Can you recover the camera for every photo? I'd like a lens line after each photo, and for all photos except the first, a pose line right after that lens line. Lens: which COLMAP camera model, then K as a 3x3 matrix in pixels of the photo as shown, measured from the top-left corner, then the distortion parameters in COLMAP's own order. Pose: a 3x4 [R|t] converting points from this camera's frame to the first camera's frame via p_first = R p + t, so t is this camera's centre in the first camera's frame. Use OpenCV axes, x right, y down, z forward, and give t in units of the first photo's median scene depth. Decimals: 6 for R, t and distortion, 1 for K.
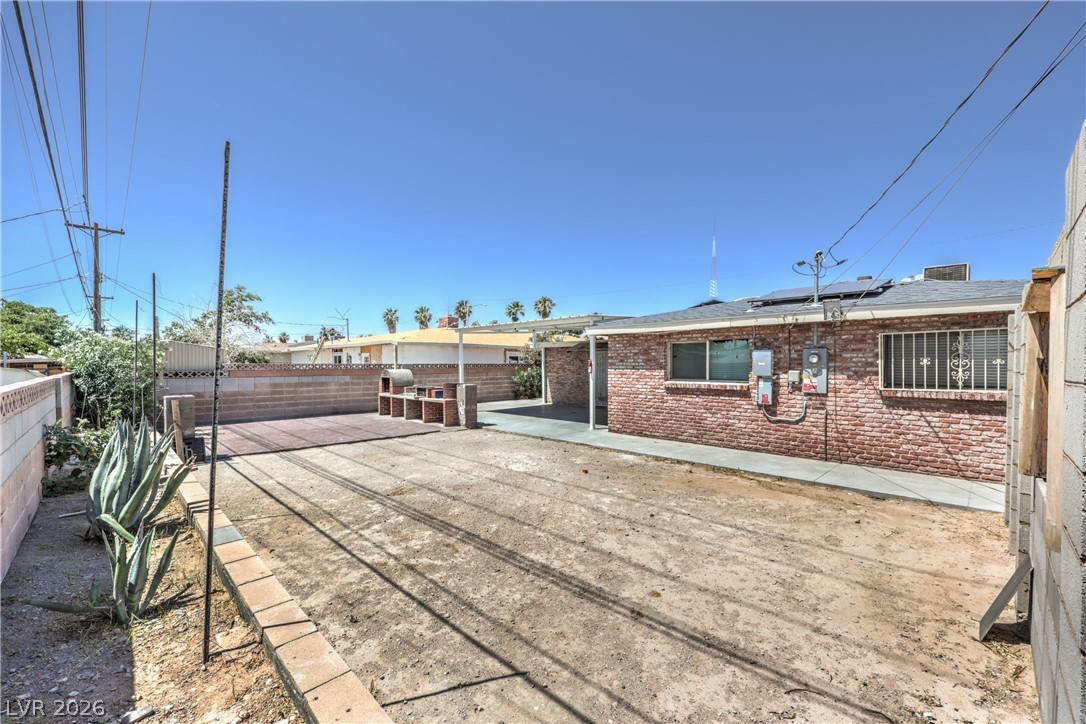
lens RADIAL K [[451.6, 0, 540.3], [0, 451.6, 368.4], [0, 0, 1]] dist [-0.000914, 0.001365]
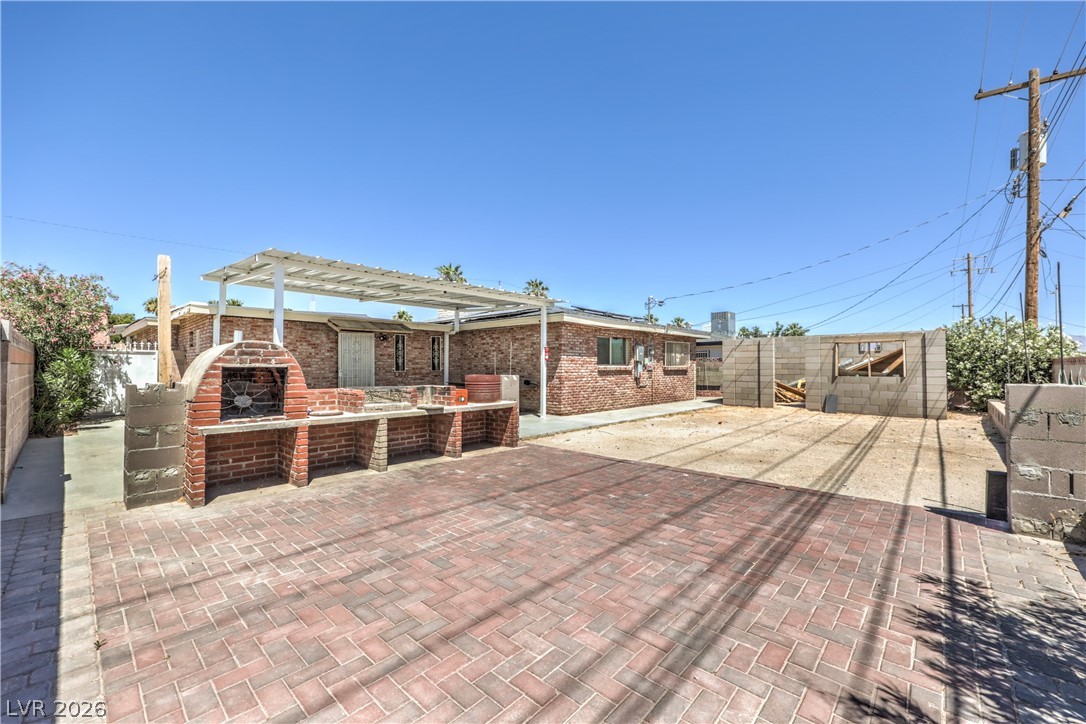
lens RADIAL K [[451.6, 0, 539.8], [0, 451.6, 358.8], [0, 0, 1]] dist [-0.000914, 0.001365]
pose [[-0.066197, 0.021891, 0.997566, -1.307233], [0.010959, 0.999715, -0.021211, 0.045254], [-0.997746, 0.009528, -0.066418, 1.661070]]
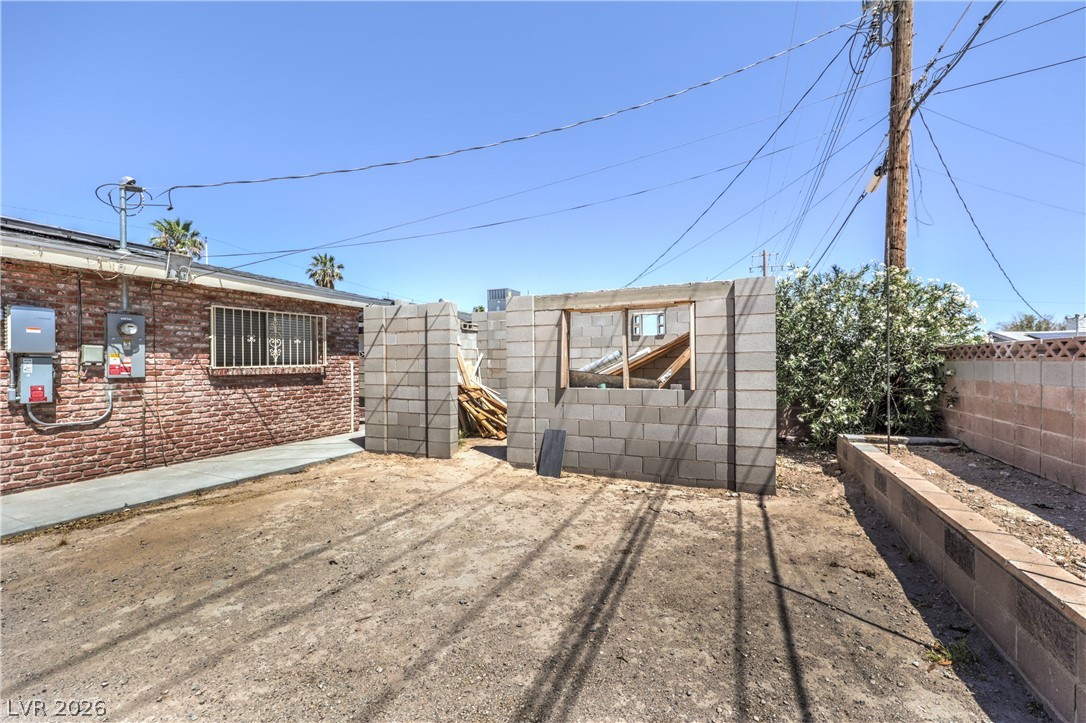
lens RADIAL K [[451.6, 0, 544.6], [0, 451.6, 368.8], [0, 0, 1]] dist [-0.000914, 0.001365]
pose [[-0.378610, -0.006464, 0.925534, -0.304032], [0.018044, 0.999734, 0.014364, 0.044225], [-0.925380, 0.022139, -0.378393, 0.695542]]
